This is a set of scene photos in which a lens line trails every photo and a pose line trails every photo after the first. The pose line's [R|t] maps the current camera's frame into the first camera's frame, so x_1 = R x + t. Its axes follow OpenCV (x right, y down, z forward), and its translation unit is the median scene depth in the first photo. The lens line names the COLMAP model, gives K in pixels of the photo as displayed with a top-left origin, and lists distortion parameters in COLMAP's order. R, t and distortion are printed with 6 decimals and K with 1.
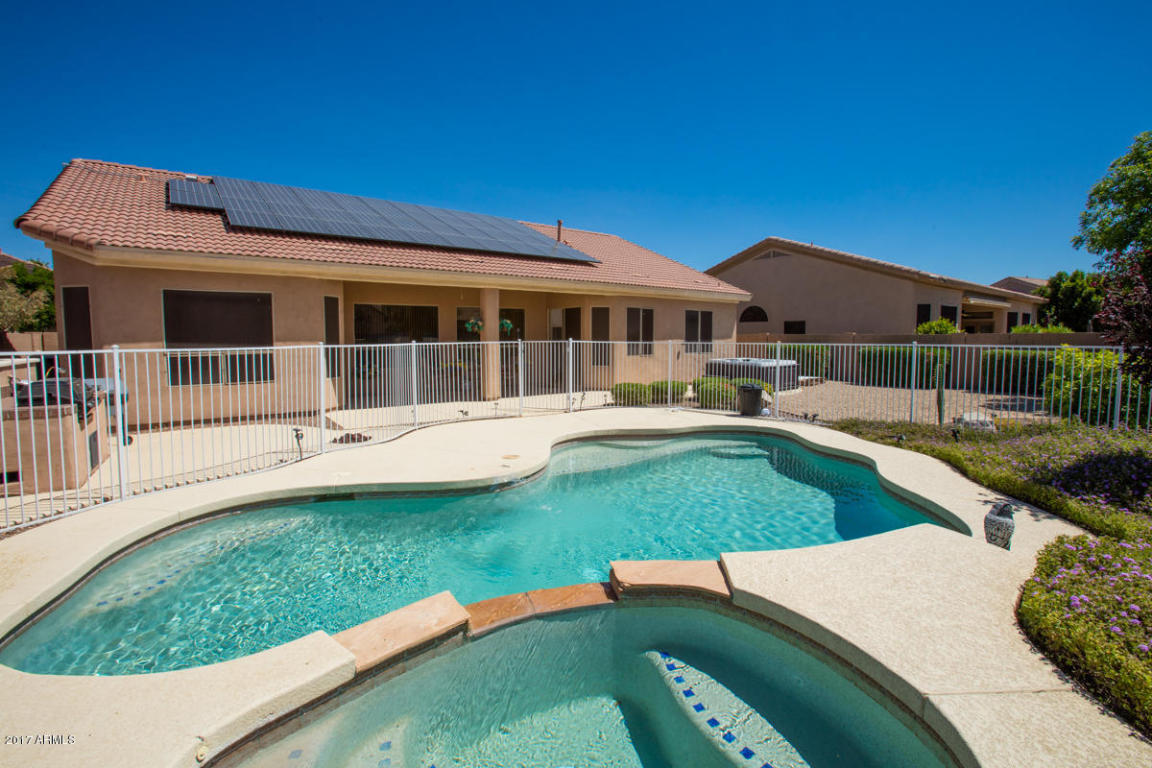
lens RADIAL K [[525.3, 0, 575.0], [0, 525.3, 371.7], [0, 0, 1]] dist [-0.064956, 0.031512]
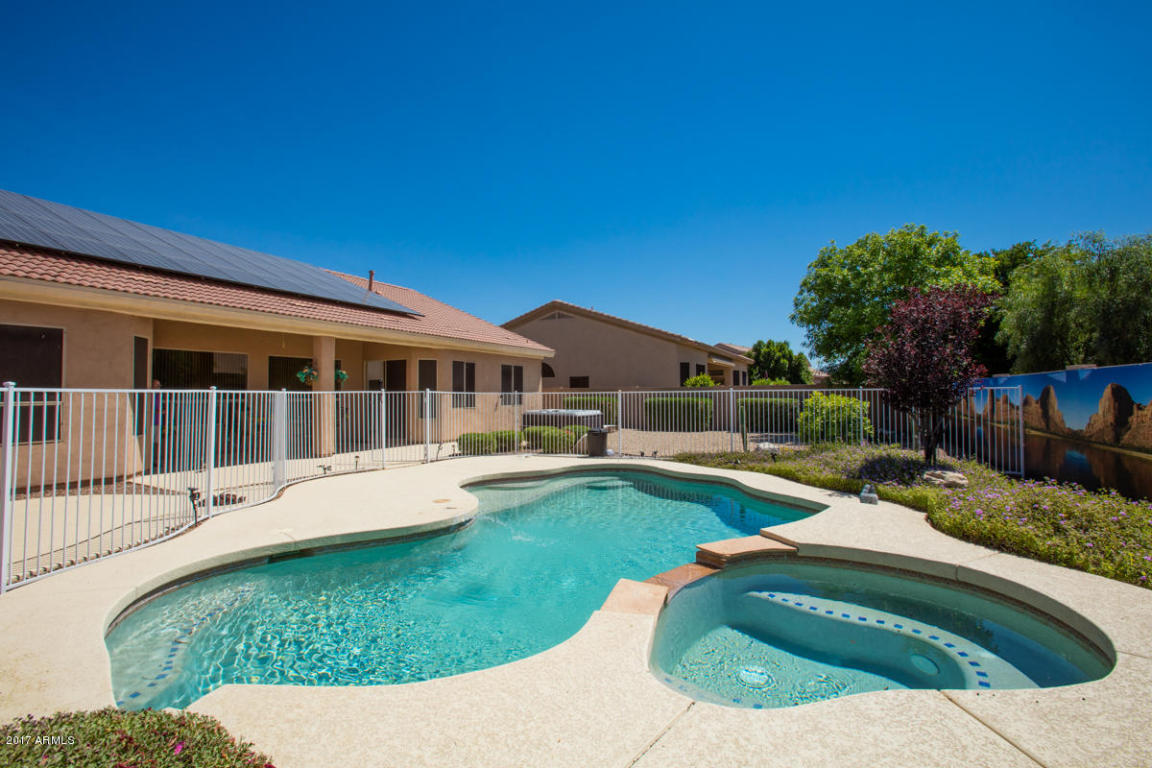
lens RADIAL K [[529.8, 0, 559.1], [0, 529.8, 379.1], [0, 0, 1]] dist [-0.034292, 0.000545]
pose [[0.913278, 0.007325, 0.407270, -0.162523], [0.031126, 0.995660, -0.087705, 0.012520], [-0.406145, 0.092776, 0.909087, -0.017763]]
